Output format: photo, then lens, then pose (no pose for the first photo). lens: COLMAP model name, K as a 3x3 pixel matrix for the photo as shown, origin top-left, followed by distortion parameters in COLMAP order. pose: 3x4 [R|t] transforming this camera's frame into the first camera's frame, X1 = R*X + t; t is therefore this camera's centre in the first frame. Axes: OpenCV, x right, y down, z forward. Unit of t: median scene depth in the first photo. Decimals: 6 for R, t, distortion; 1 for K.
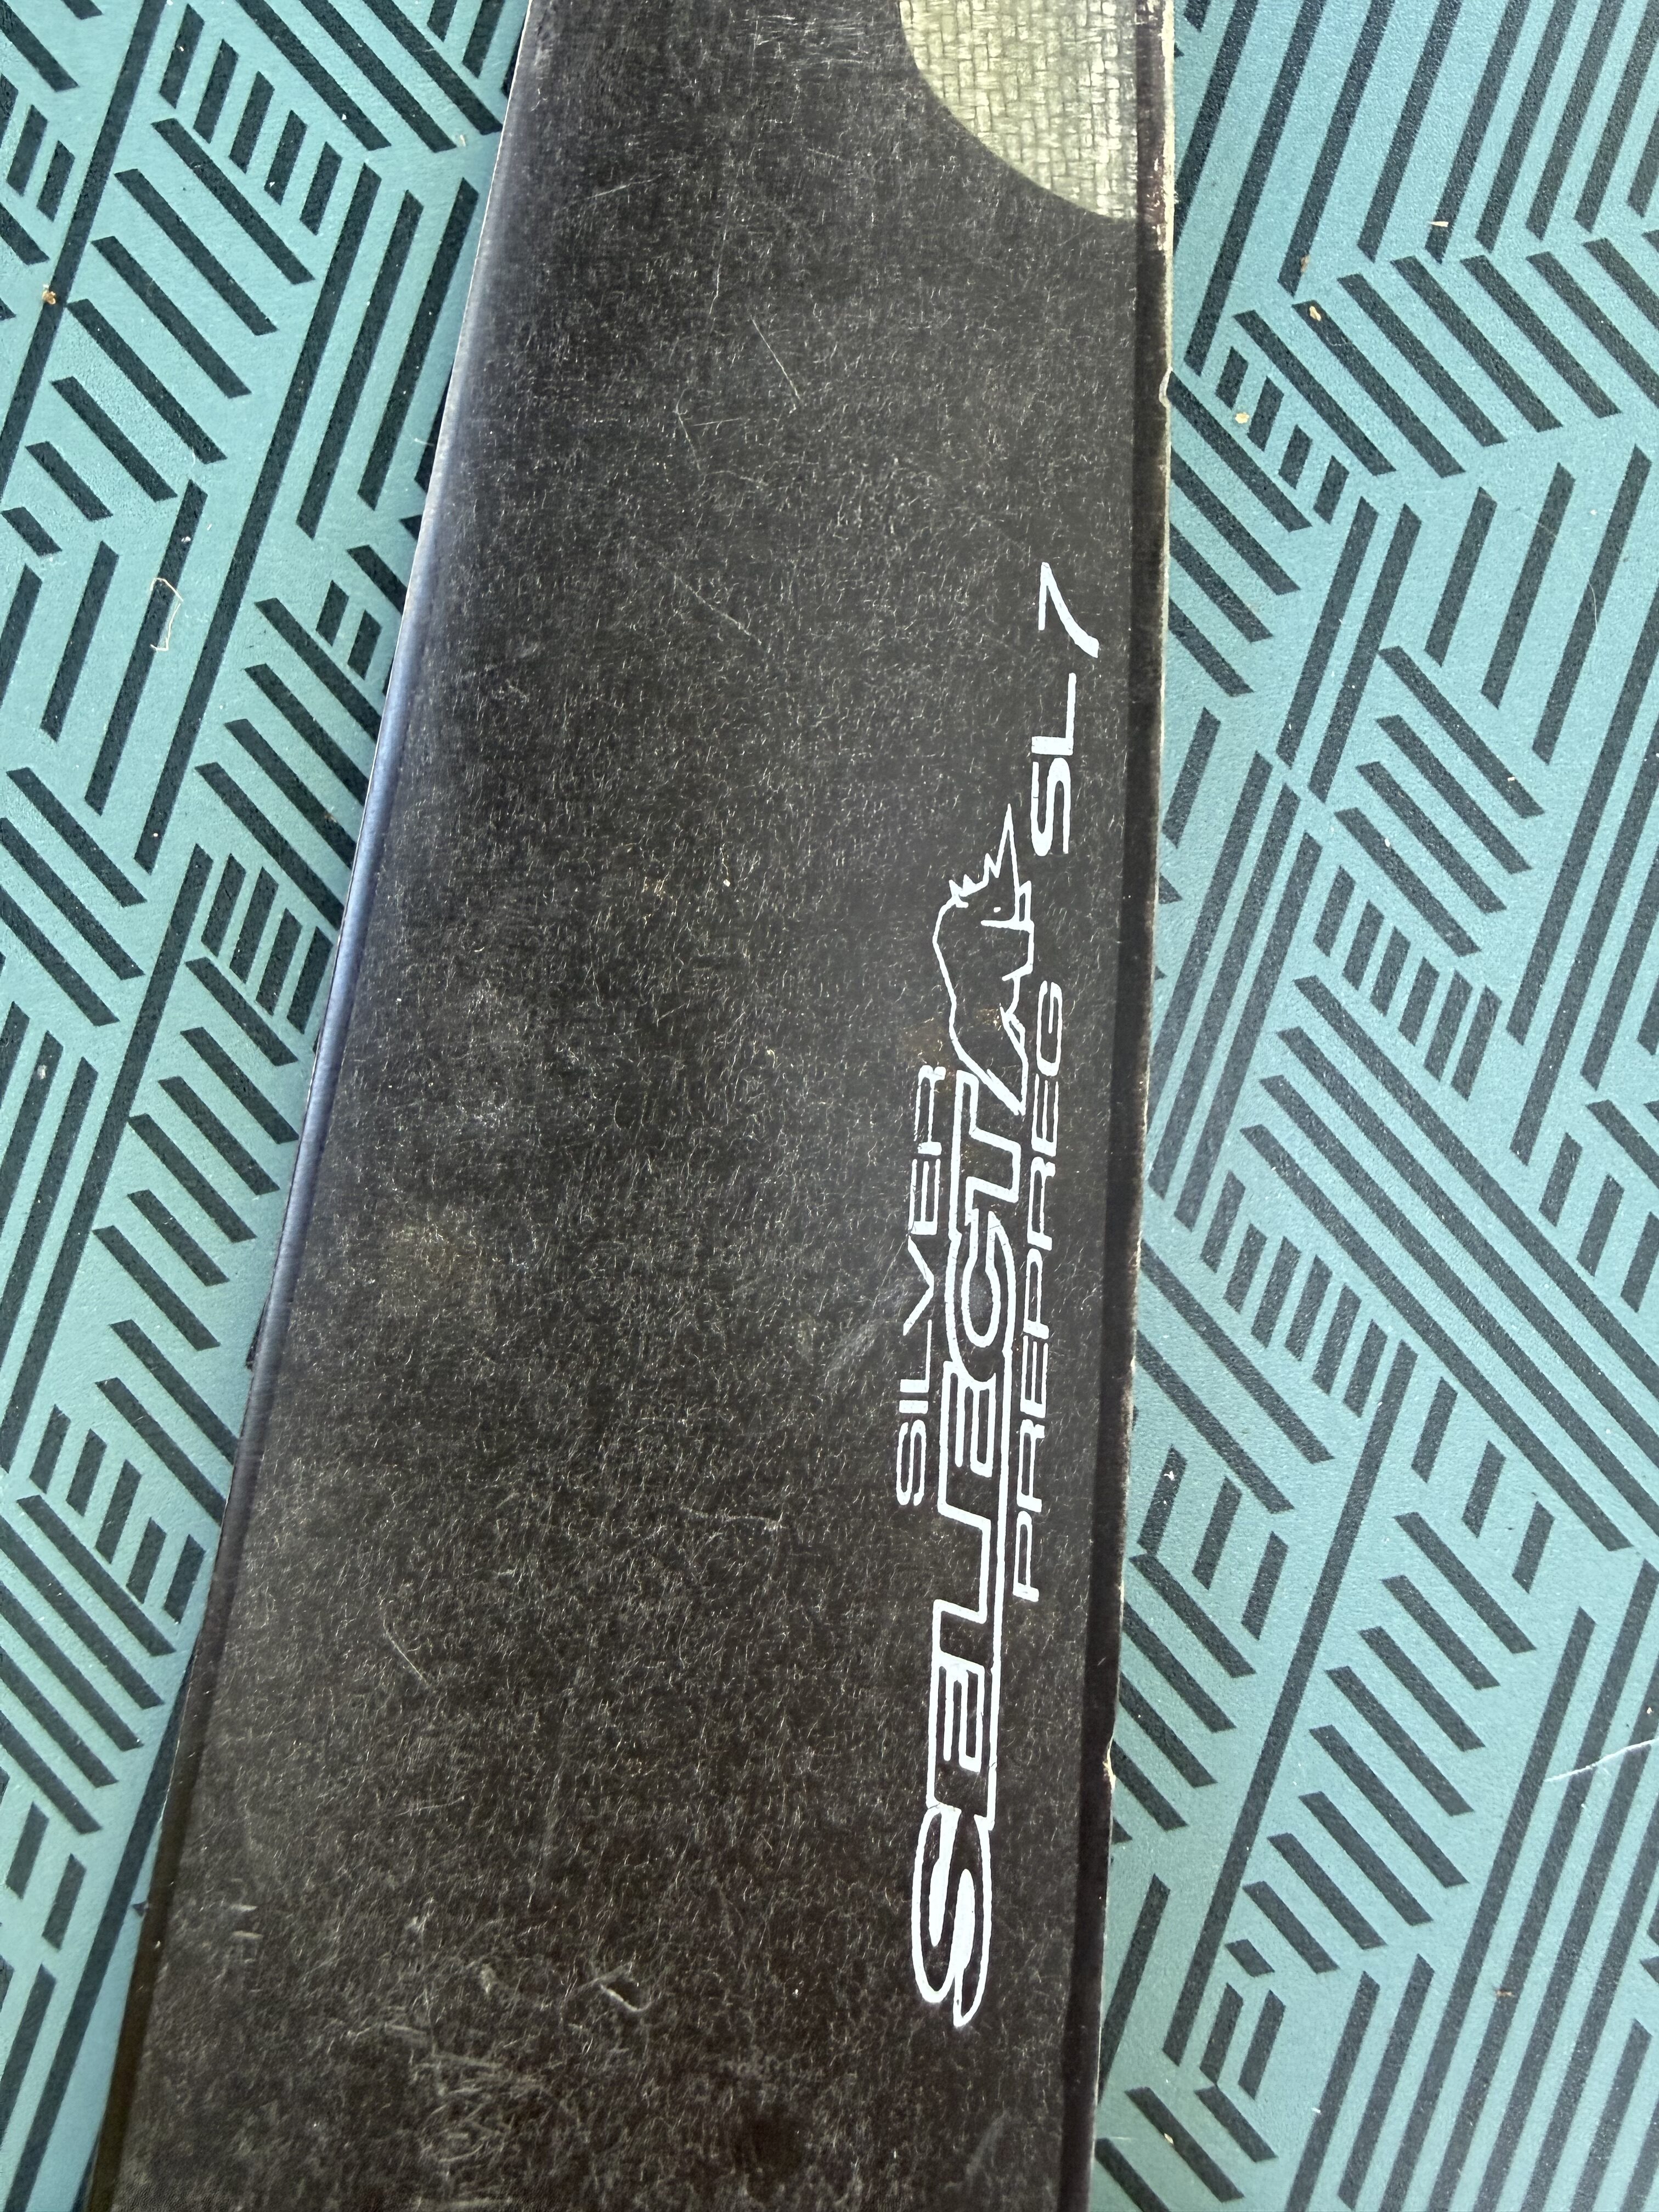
lens RADIAL K [[1760.2, 0, 836.4], [0, 1760.2, 1204.2], [0, 0, 1]] dist [0.030406, -0.033952]
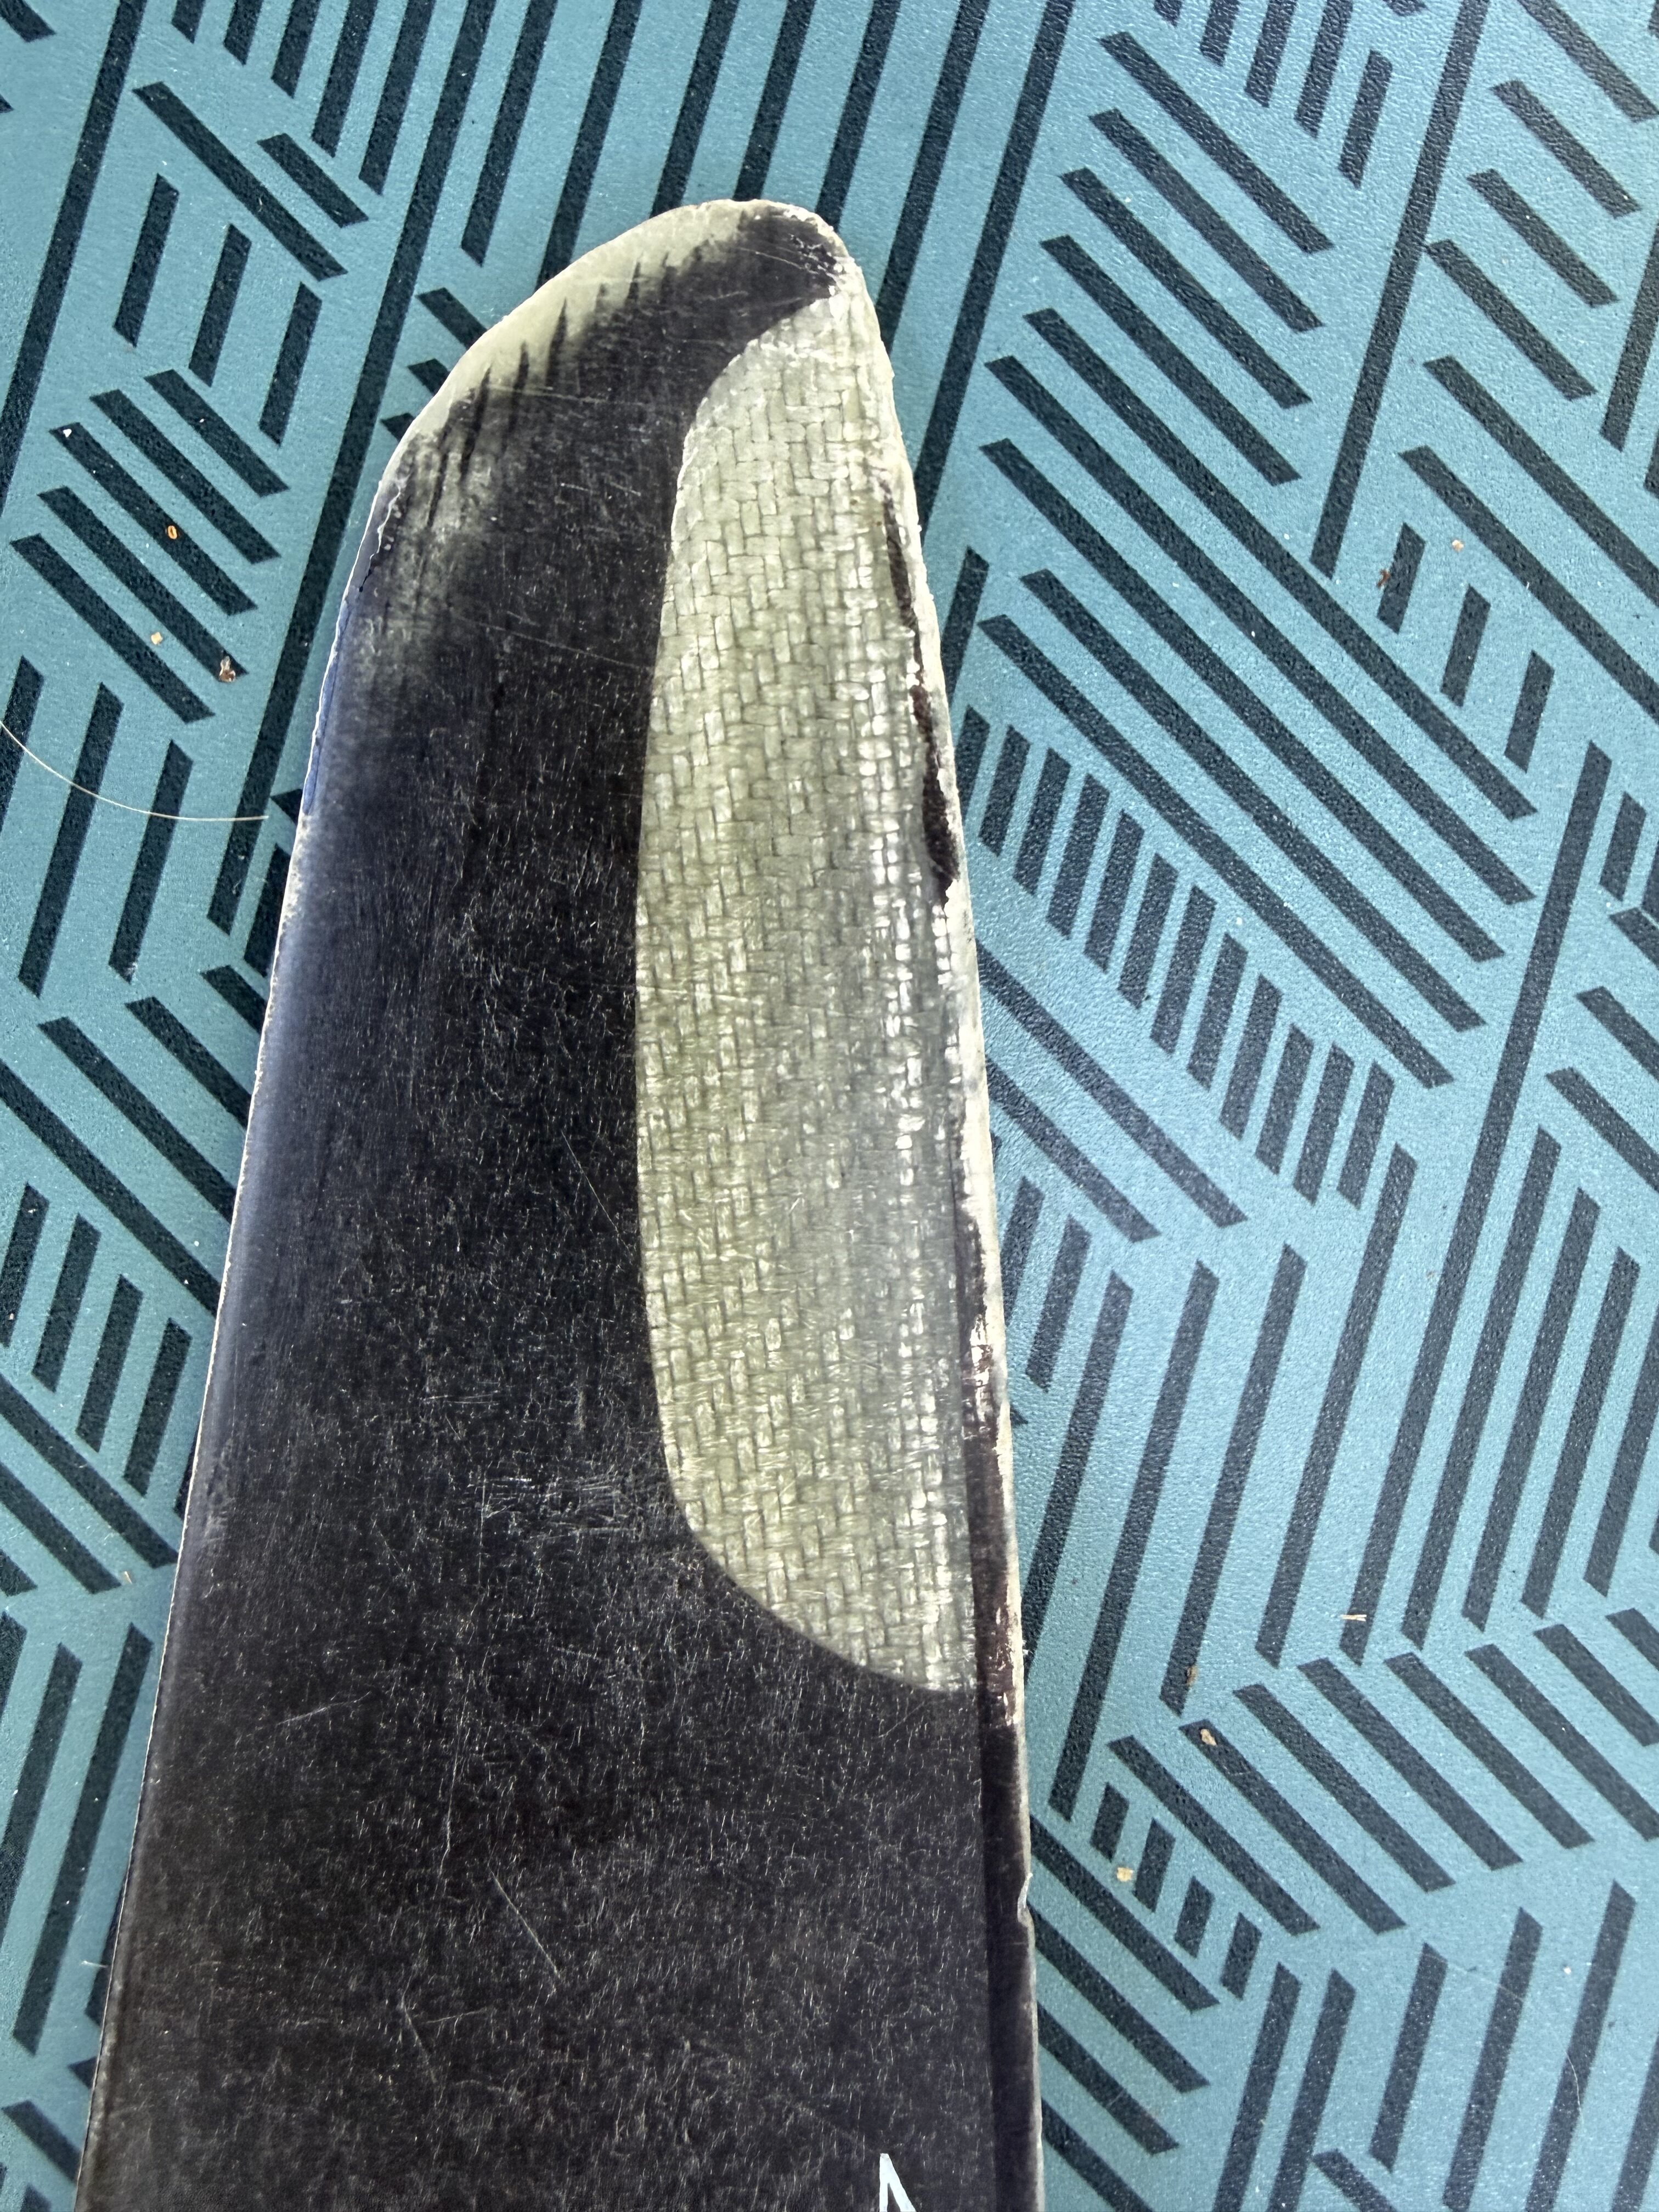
lens RADIAL K [[1760.2, 0, 836.4], [0, 1760.2, 1204.2], [0, 0, 1]] dist [0.030406, -0.033952]
pose [[0.998457, -0.051130, 0.021681, 0.100186], [0.051262, 0.998670, -0.005585, -0.772291], [-0.021367, 0.006687, 0.999749, 0.208233]]
